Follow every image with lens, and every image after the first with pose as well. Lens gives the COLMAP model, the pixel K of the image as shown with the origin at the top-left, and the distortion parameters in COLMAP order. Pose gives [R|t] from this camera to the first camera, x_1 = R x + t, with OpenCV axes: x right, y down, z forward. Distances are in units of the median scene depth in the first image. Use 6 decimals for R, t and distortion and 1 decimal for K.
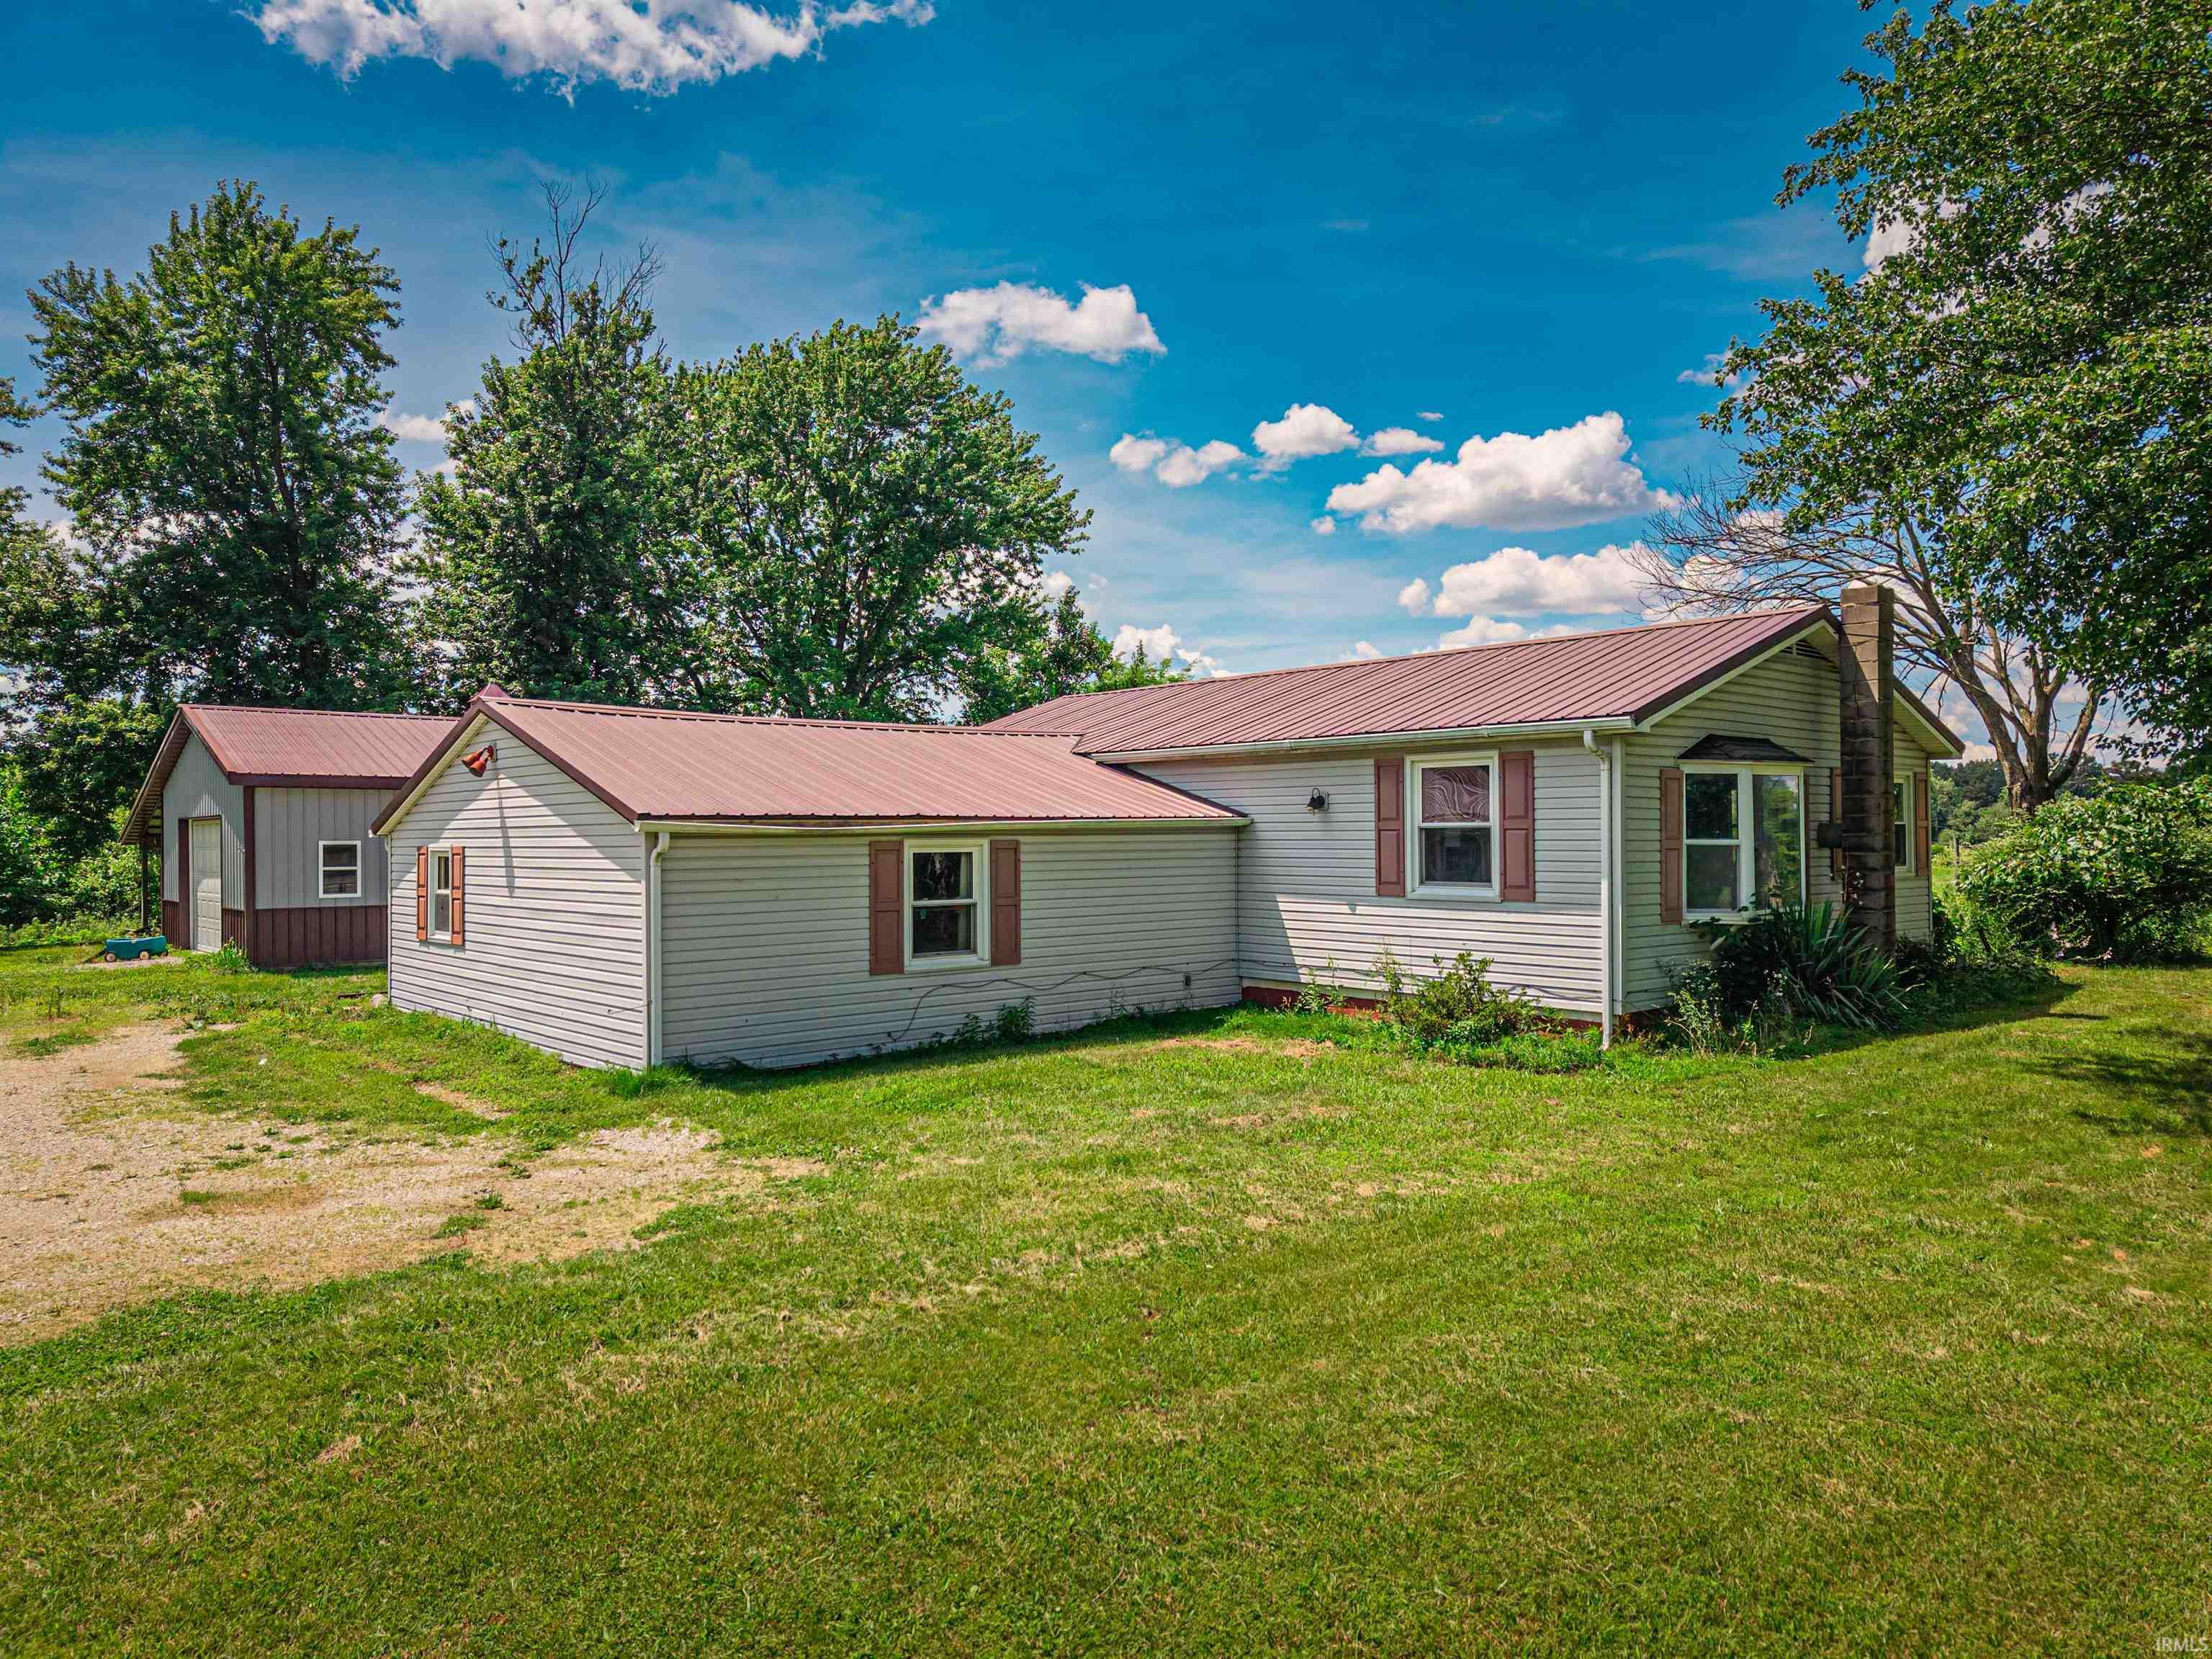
lens RADIAL K [[1526.6, 0, 1102.1], [0, 1526.6, 826.4], [0, 0, 1]] dist [0.012704, -0.006933]
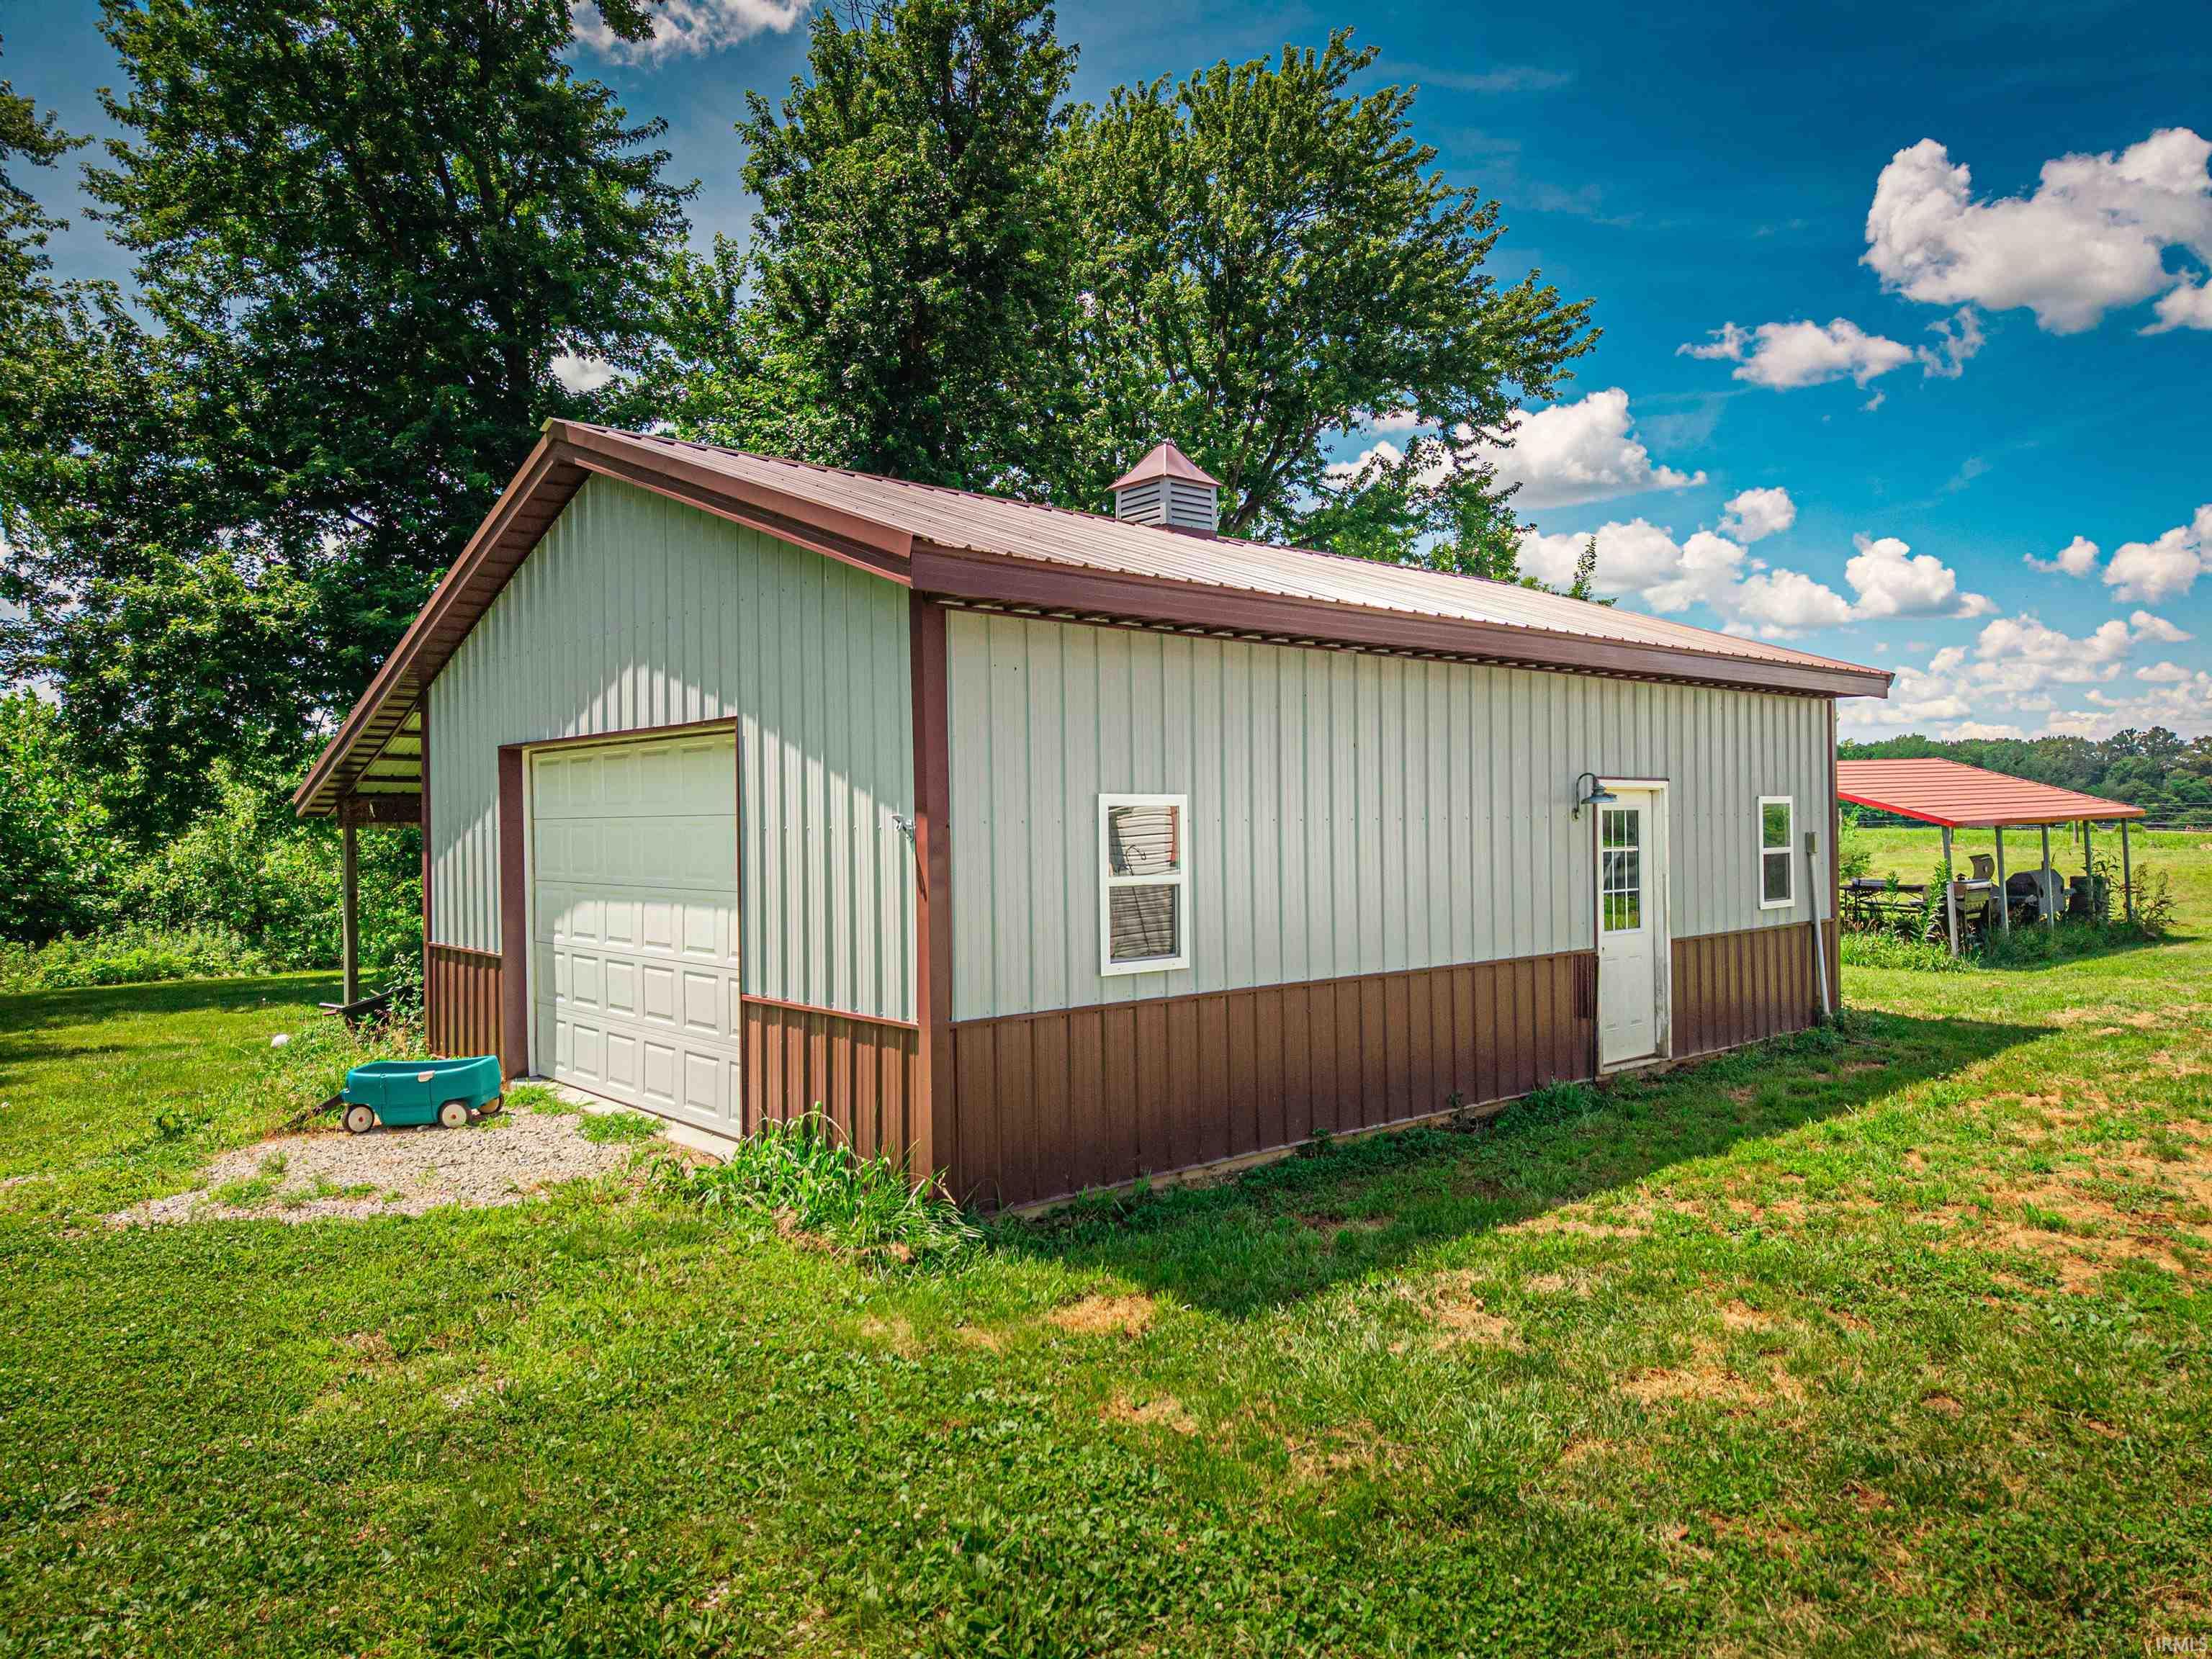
lens RADIAL K [[1526.6, 0, 1111.1], [0, 1526.6, 830.7], [0, 0, 1]] dist [0.012704, -0.006933]
pose [[0.999977, -0.002534, 0.006368, -0.321931], [0.002435, 0.999876, 0.015551, 0.007745], [-0.006407, -0.015535, 0.999859, 0.433013]]
